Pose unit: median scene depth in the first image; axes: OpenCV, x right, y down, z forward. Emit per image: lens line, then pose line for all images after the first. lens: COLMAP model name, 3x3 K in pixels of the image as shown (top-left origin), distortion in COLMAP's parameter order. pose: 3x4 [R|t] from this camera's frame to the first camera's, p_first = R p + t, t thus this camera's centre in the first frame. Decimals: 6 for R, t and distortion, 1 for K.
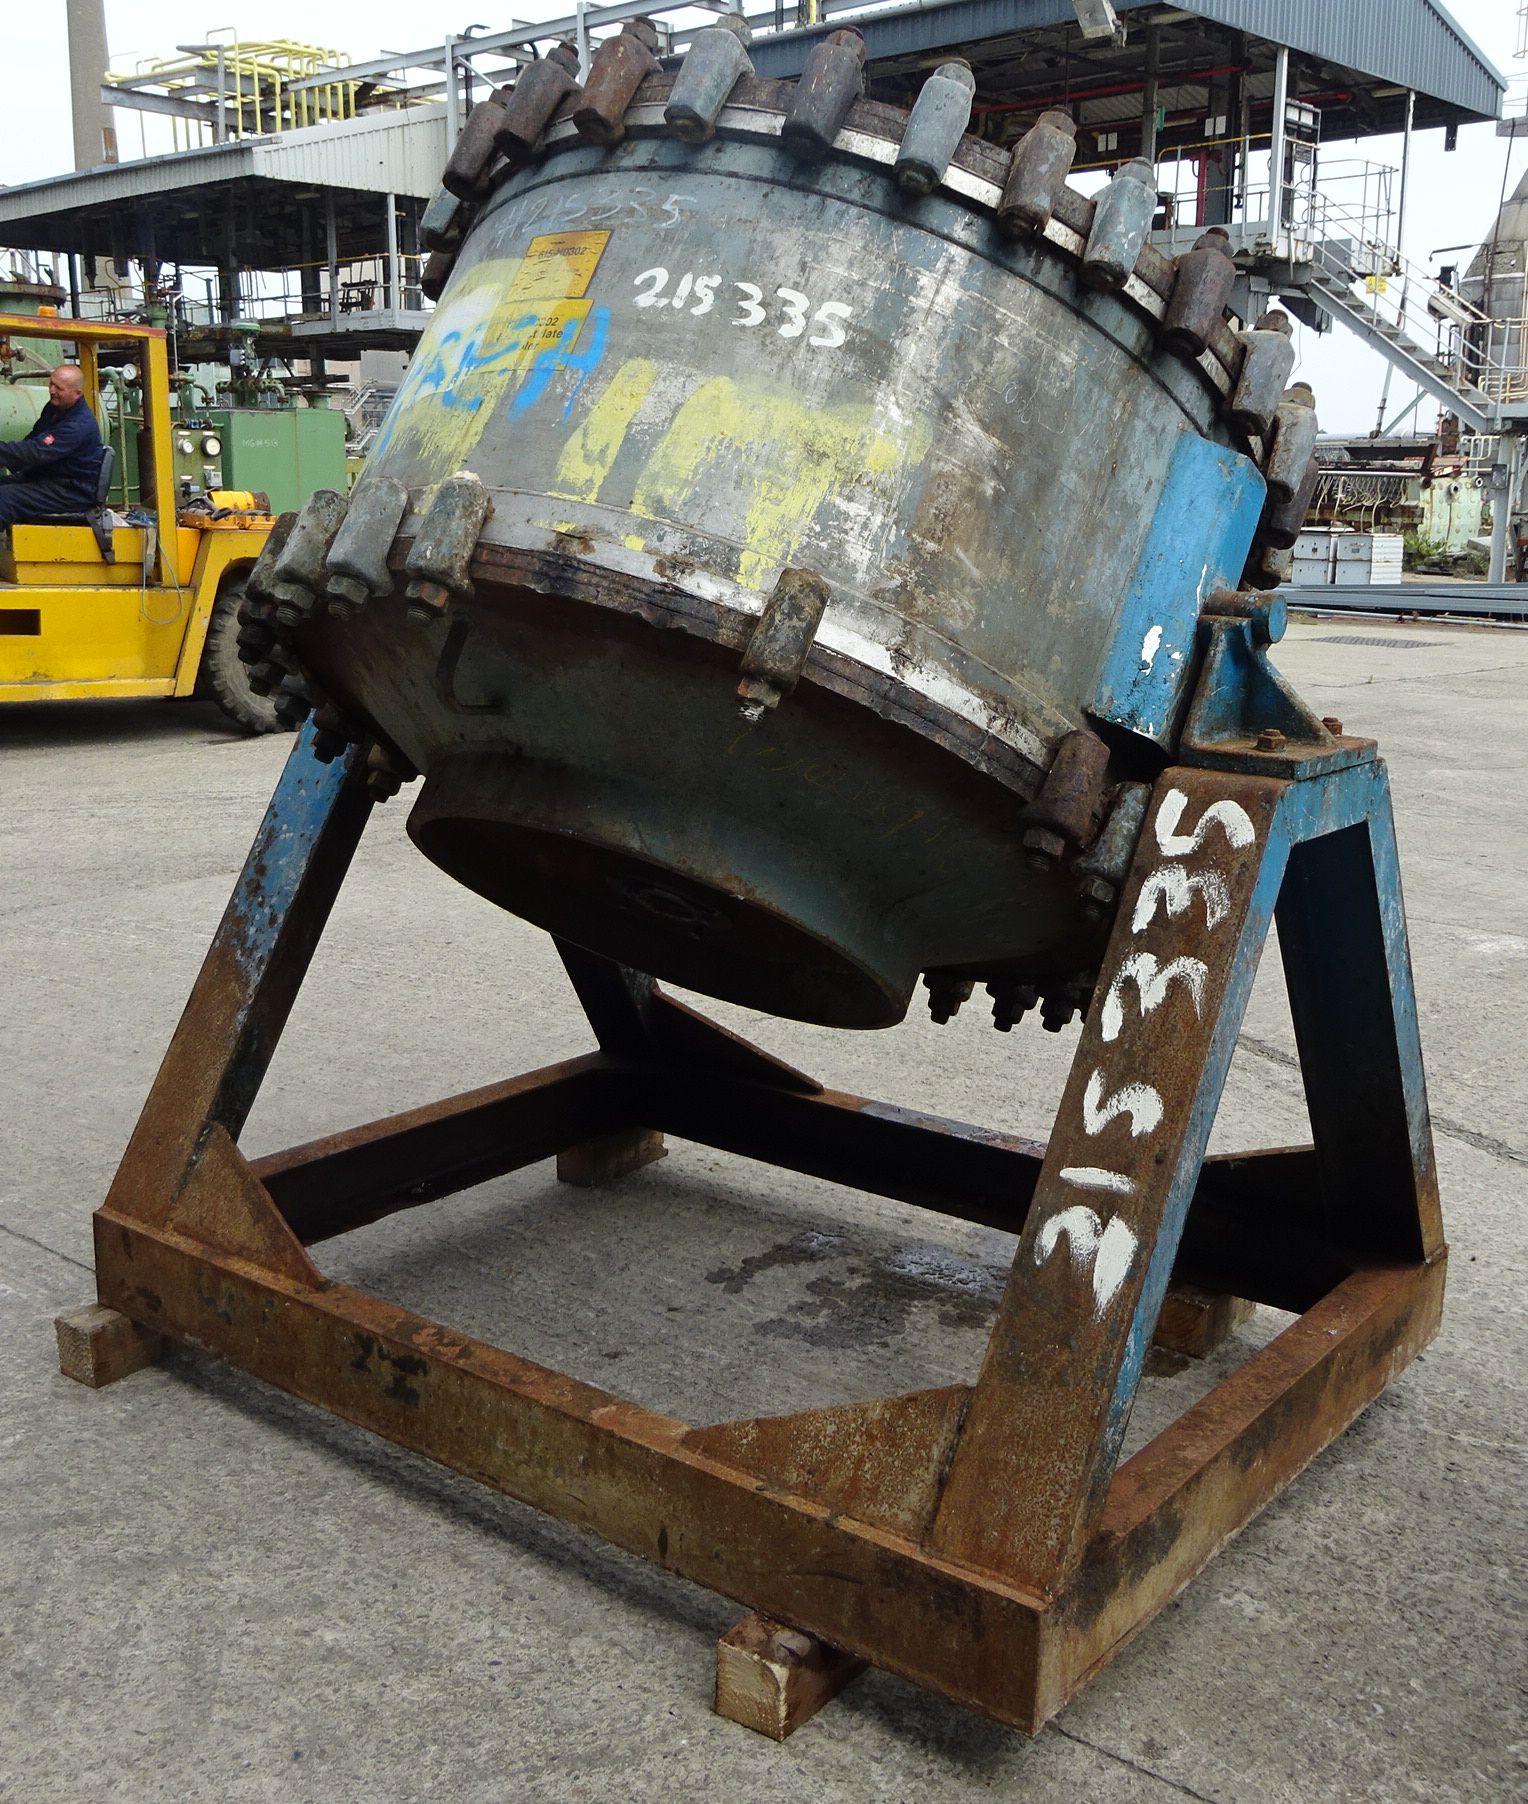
lens RADIAL K [[1921.8, 0, 696.8], [0, 1921.8, 901.4], [0, 0, 1]] dist [0.005402, 0.009215]
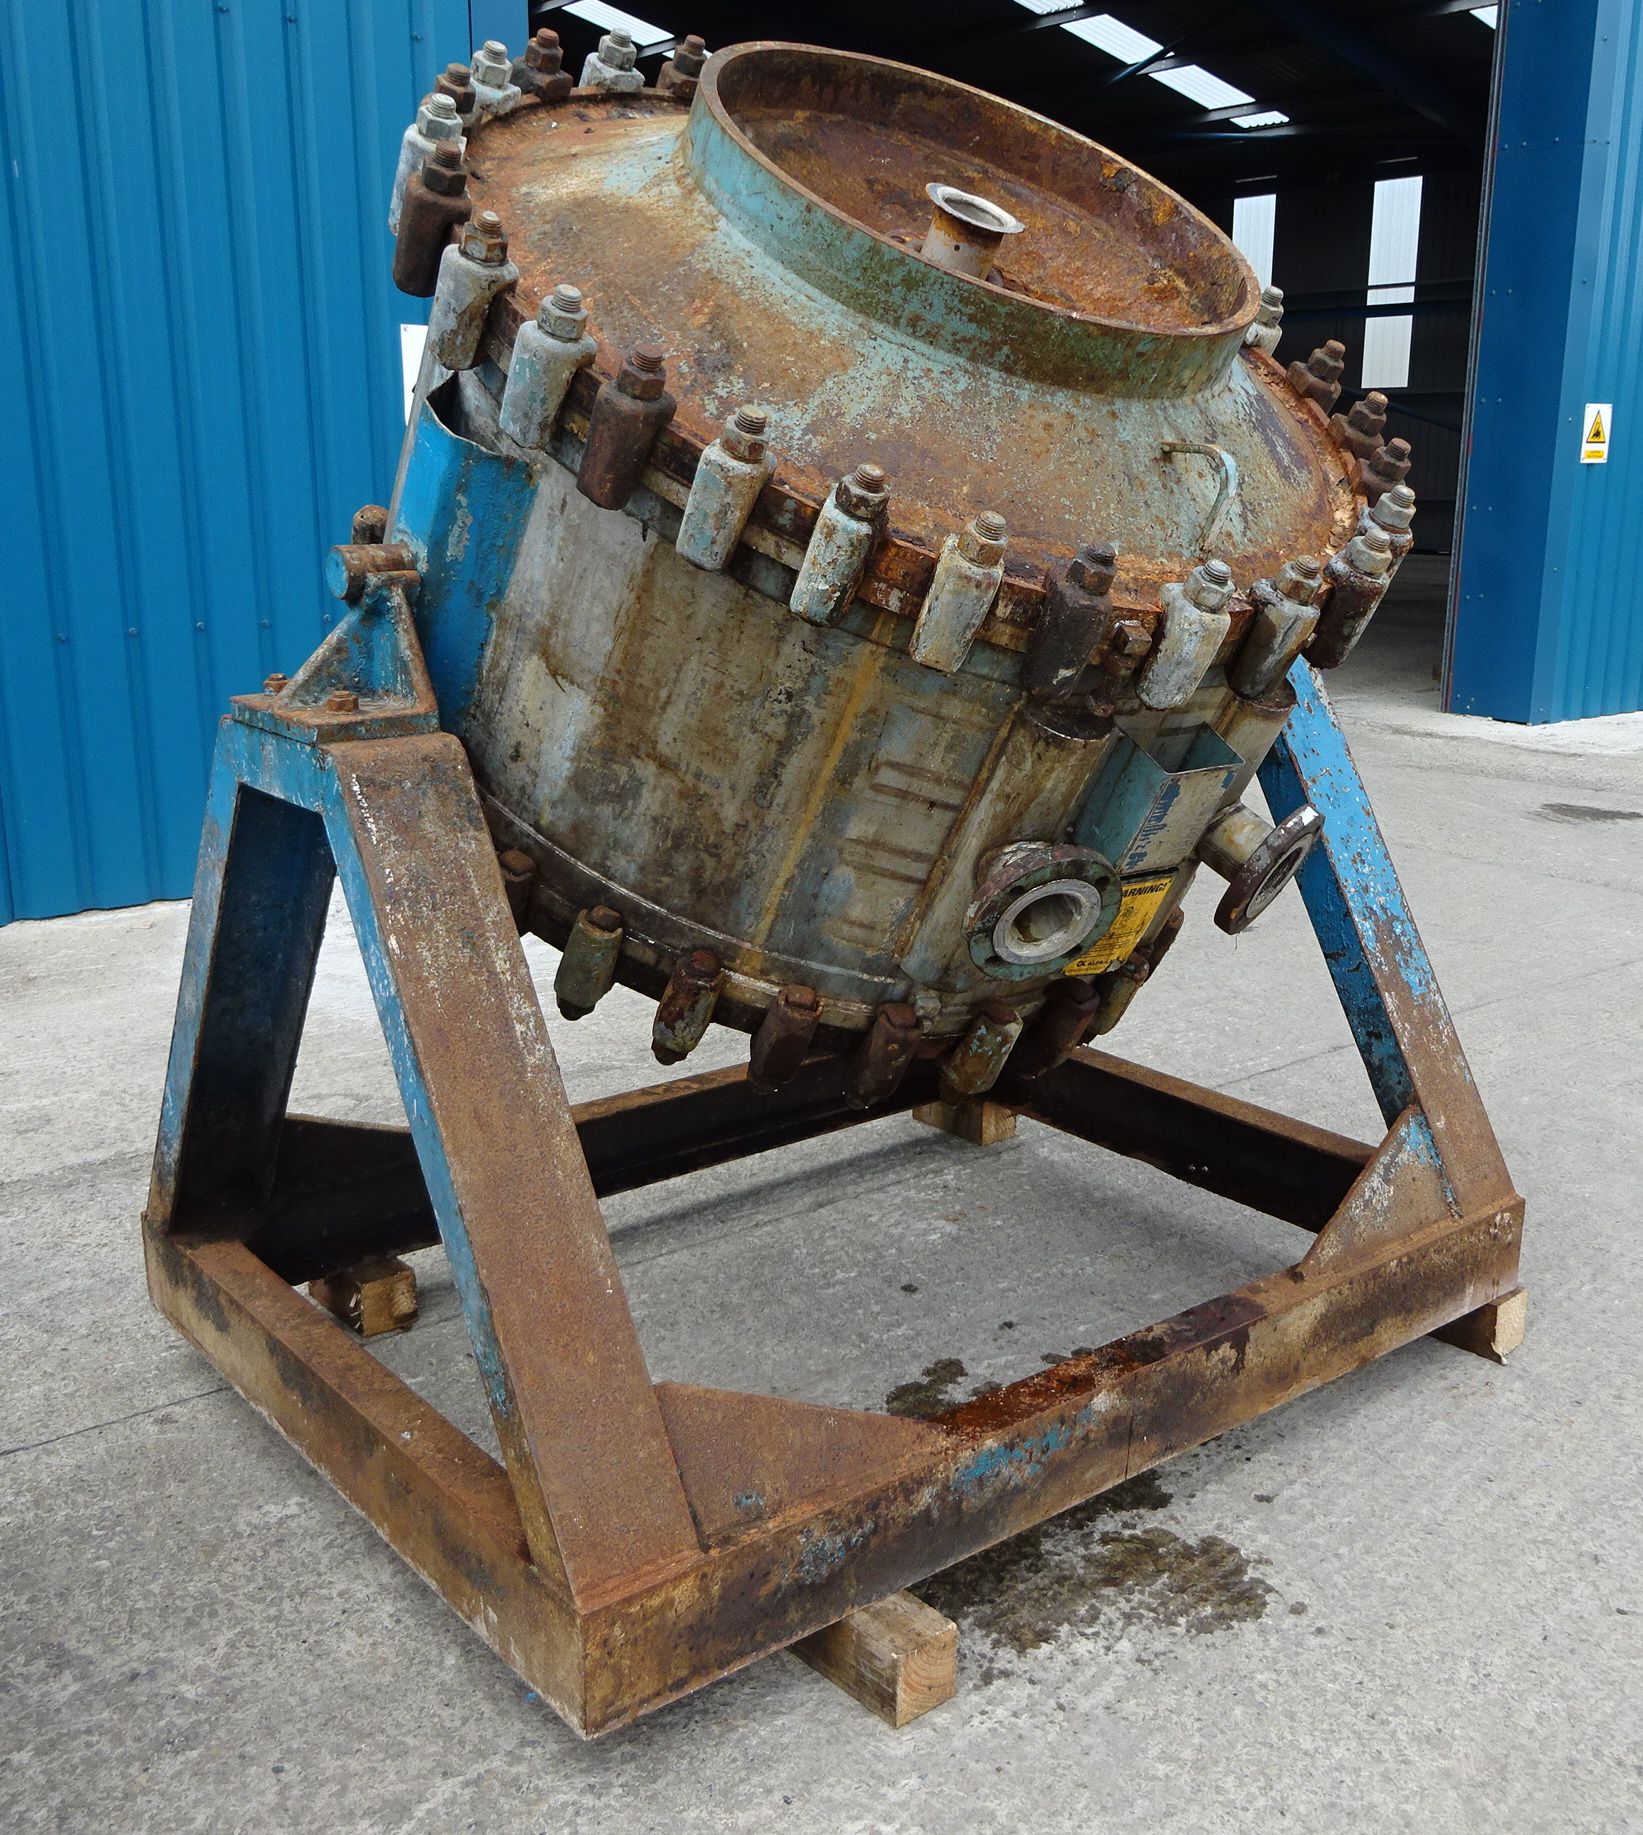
lens RADIAL K [[1847.6, 0, 831.7], [0, 1847.6, 977.1], [0, 0, 1]] dist [-0.012276, 0.010374]
pose [[-0.218757, 0.261522, -0.940081, 1.104869], [-0.206079, 0.929302, 0.306479, -0.275916], [0.953770, 0.260775, -0.149397, 1.386483]]
